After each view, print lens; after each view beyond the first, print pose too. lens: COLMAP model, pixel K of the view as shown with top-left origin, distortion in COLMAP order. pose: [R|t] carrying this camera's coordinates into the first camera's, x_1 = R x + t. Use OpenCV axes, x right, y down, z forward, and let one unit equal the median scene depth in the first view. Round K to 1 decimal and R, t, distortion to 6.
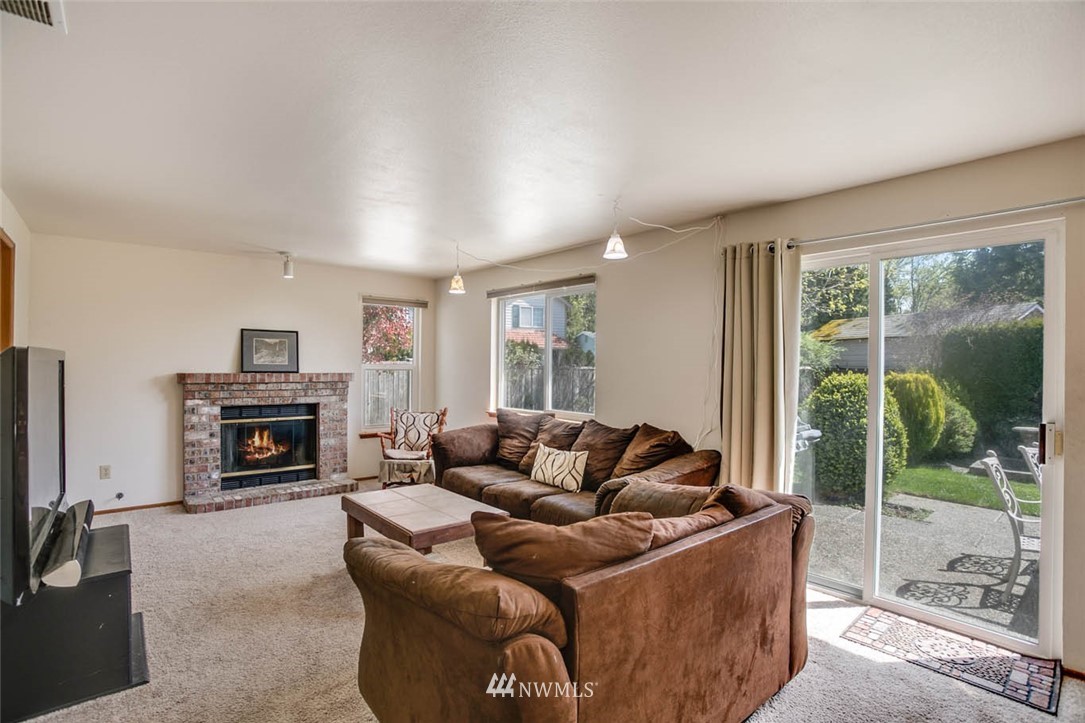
lens RADIAL K [[522.3, 0, 545.2], [0, 522.3, 363.7], [0, 0, 1]] dist [-0.055970, 0.019397]
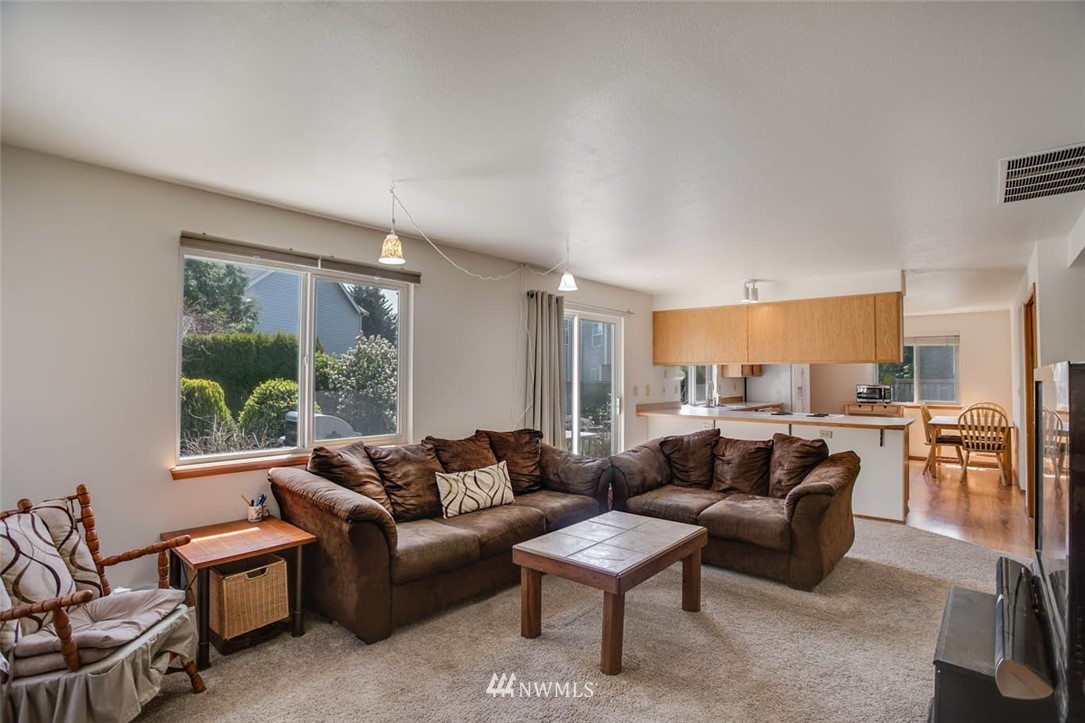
lens RADIAL K [[522.3, 0, 540.7], [0, 522.3, 360.7], [0, 0, 1]] dist [-0.055970, 0.019397]
pose [[-0.151752, 0.015822, 0.988292, -0.878975], [-0.004277, 0.999852, -0.016664, -0.011484], [-0.988409, -0.006756, -0.151662, 1.002739]]
